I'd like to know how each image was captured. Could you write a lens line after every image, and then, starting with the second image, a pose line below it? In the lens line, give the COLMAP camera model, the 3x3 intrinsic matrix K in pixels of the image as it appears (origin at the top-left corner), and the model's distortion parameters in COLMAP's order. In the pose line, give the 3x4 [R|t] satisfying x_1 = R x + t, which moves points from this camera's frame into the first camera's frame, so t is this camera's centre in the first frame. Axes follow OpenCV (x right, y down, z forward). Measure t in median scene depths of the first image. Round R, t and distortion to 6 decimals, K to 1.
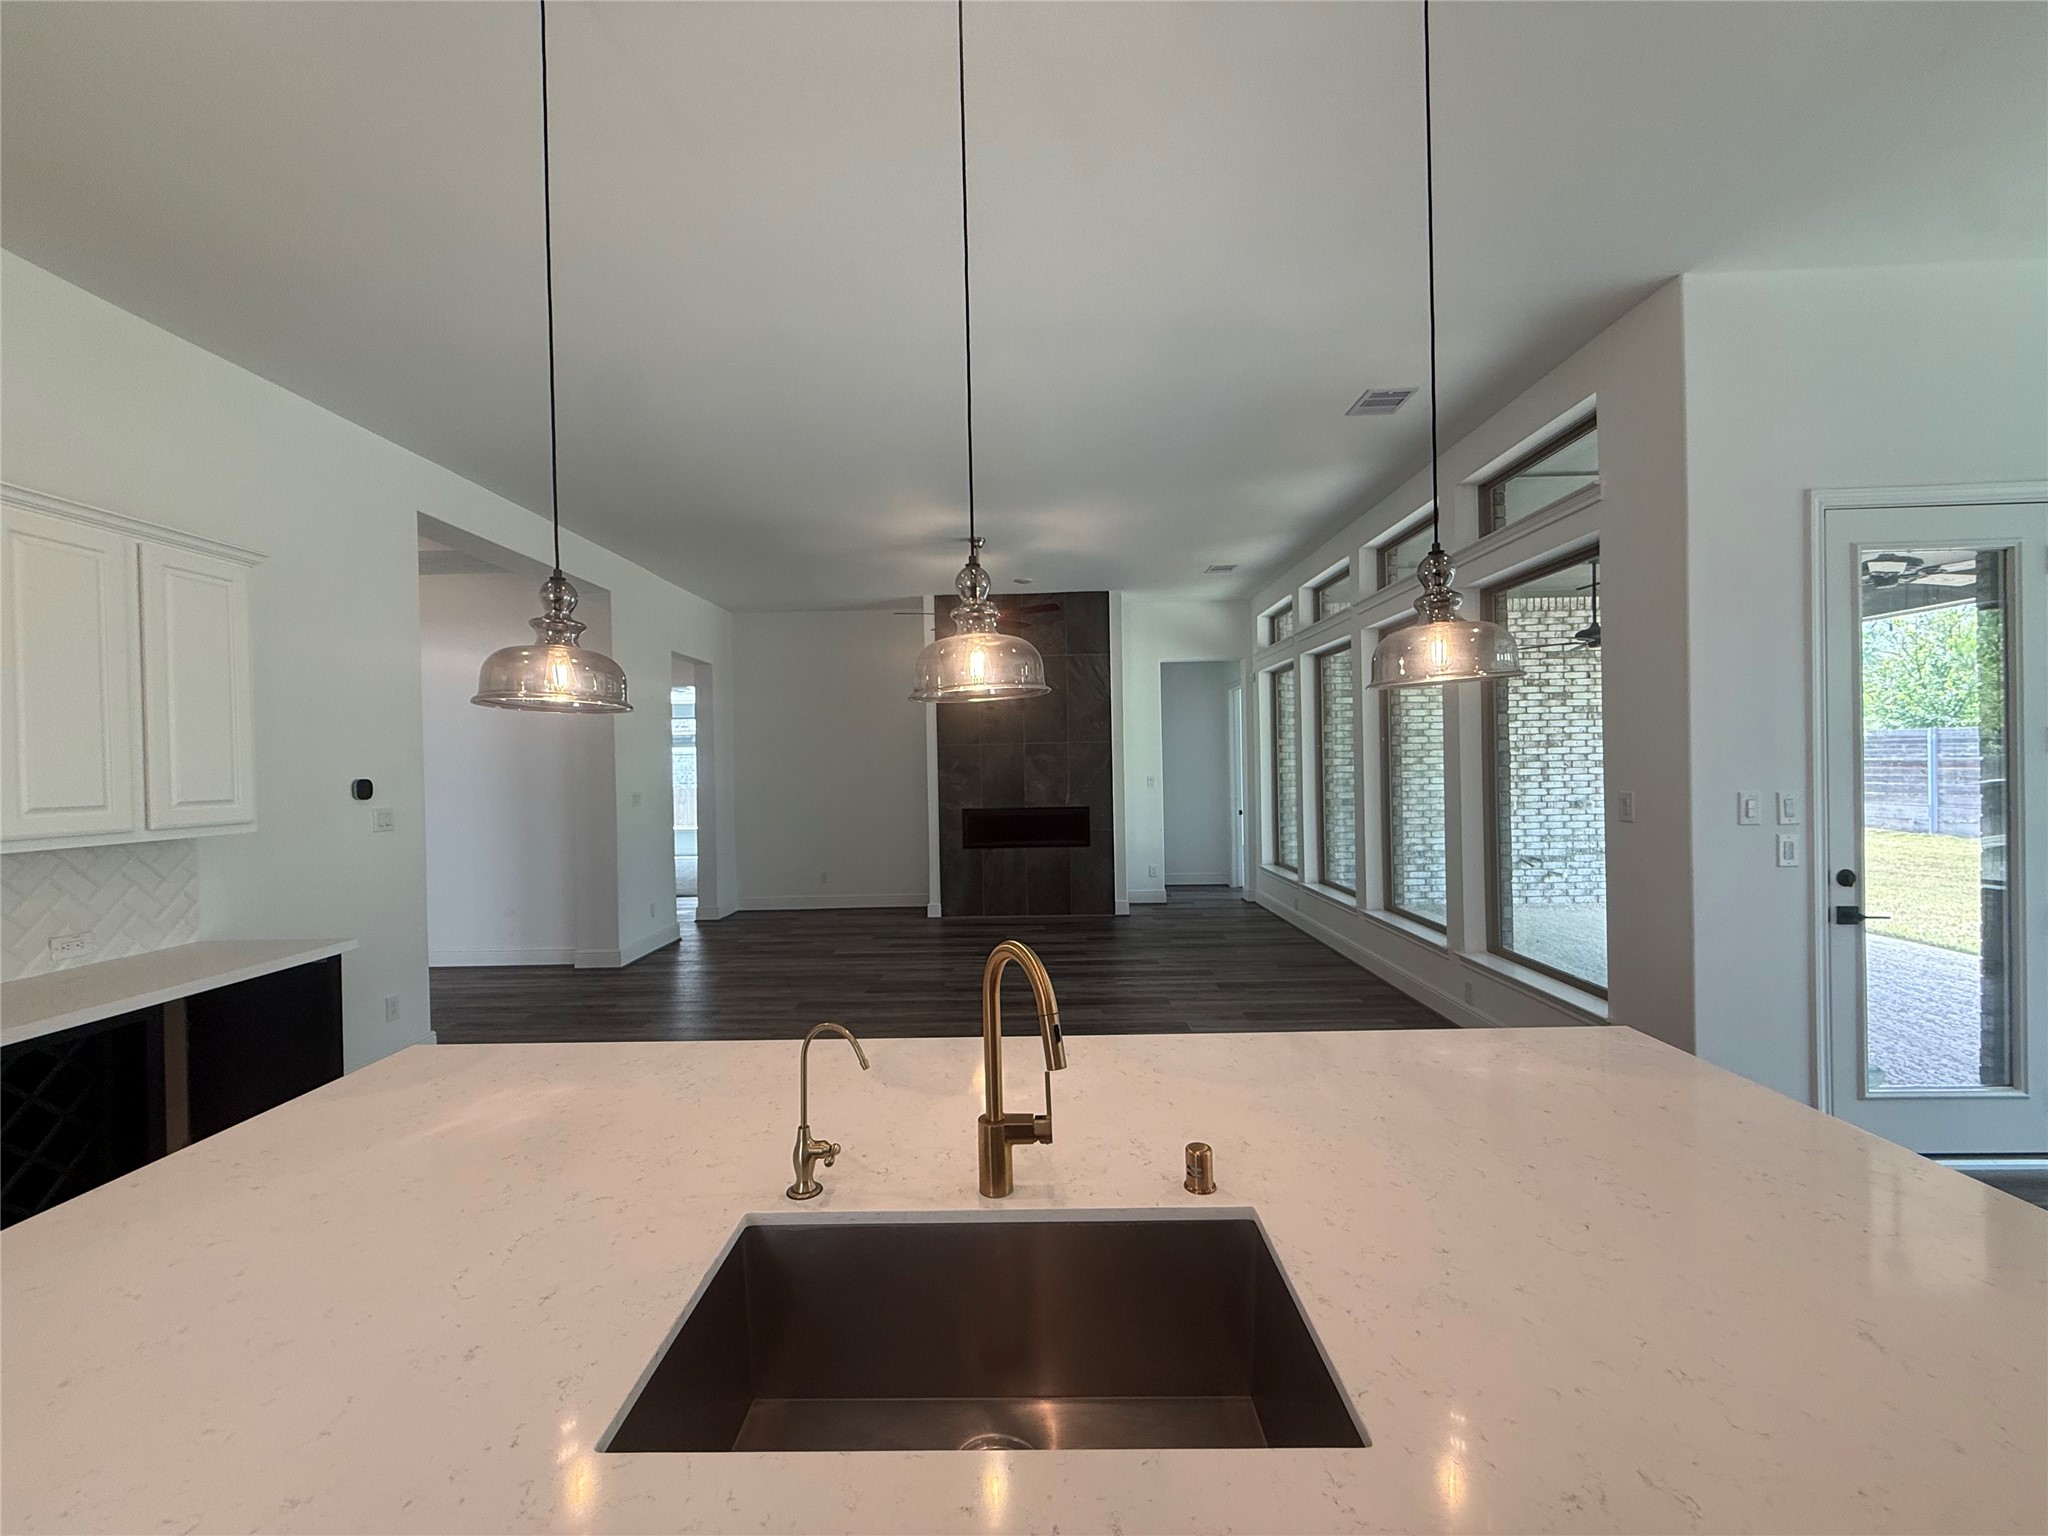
lens RADIAL K [[812.5, 0, 1024.0], [0, 812.5, 768.0], [0, 0, 1]] dist [-0.000392, 0.007001]
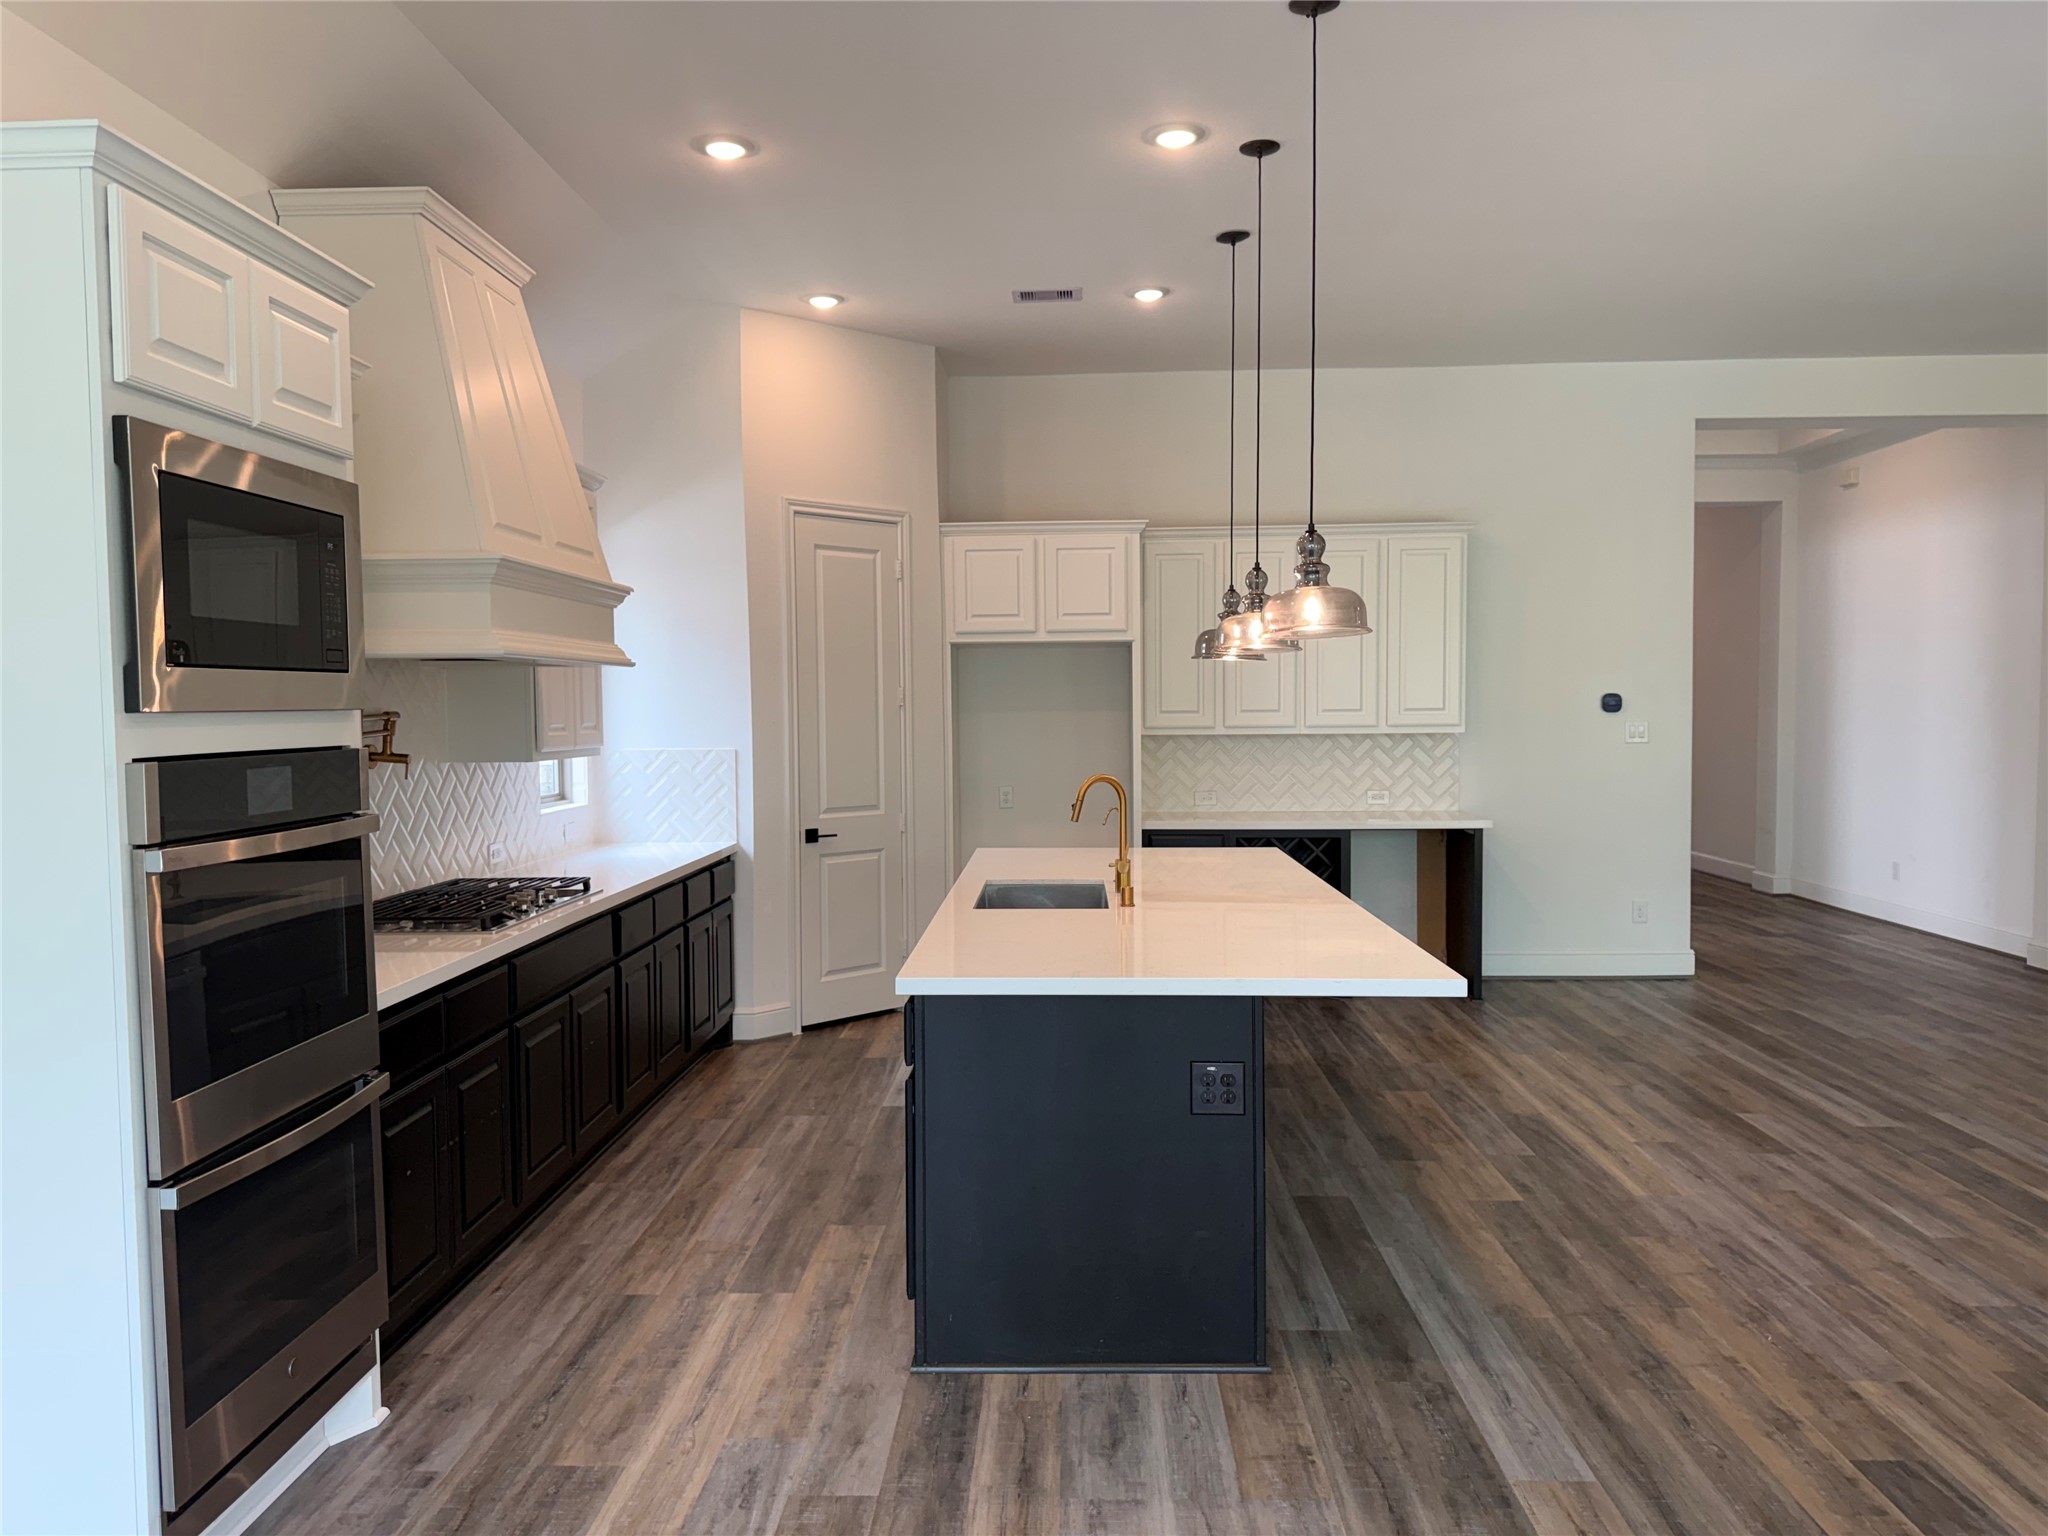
lens RADIAL K [[1443.9, 0, 1024.0], [0, 1443.9, 768.0], [0, 0, 1]] dist [-0.032116, -0.000456]
pose [[-0.050749, 0.066216, -0.996514, 0.553667], [0.008942, 0.997790, 0.065845, -0.009305], [0.998671, -0.005569, -0.051229, 0.155647]]
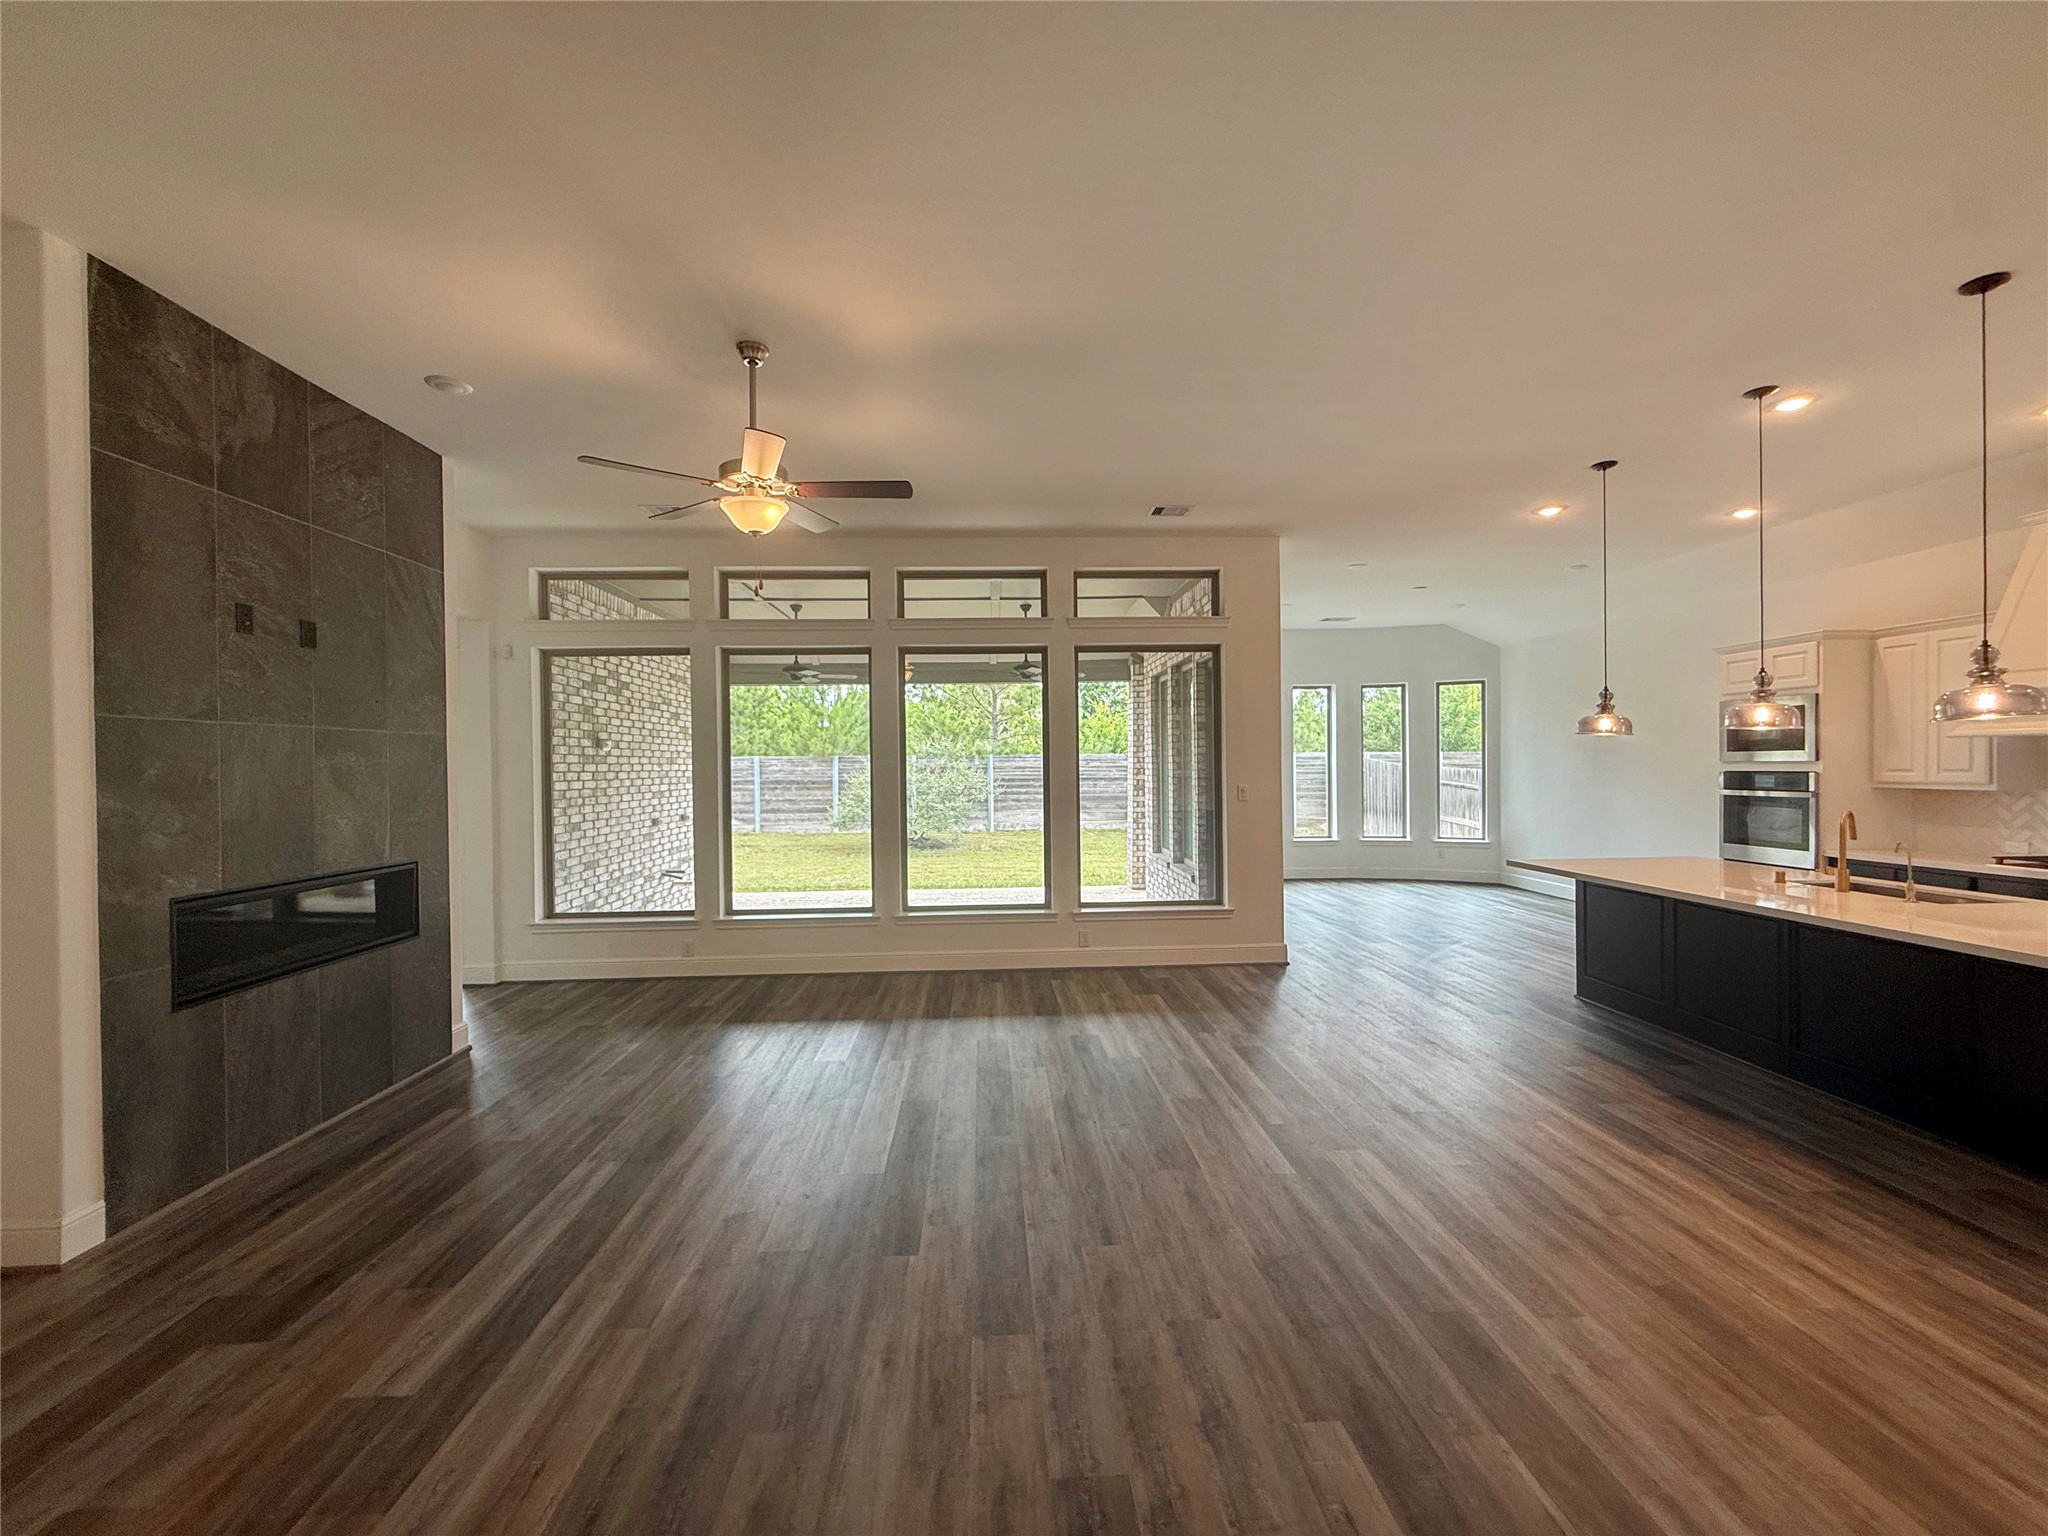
lens RADIAL K [[836.3, 0, 1019.6], [0, 836.3, 768.8], [0, 0, 1]] dist [-0.028028, 0.008143]
pose [[-0.038484, 0.013045, 0.999174, -0.460866], [0.015915, 0.999796, -0.012440, 0.003522], [-0.999132, 0.015423, -0.038684, 0.660205]]
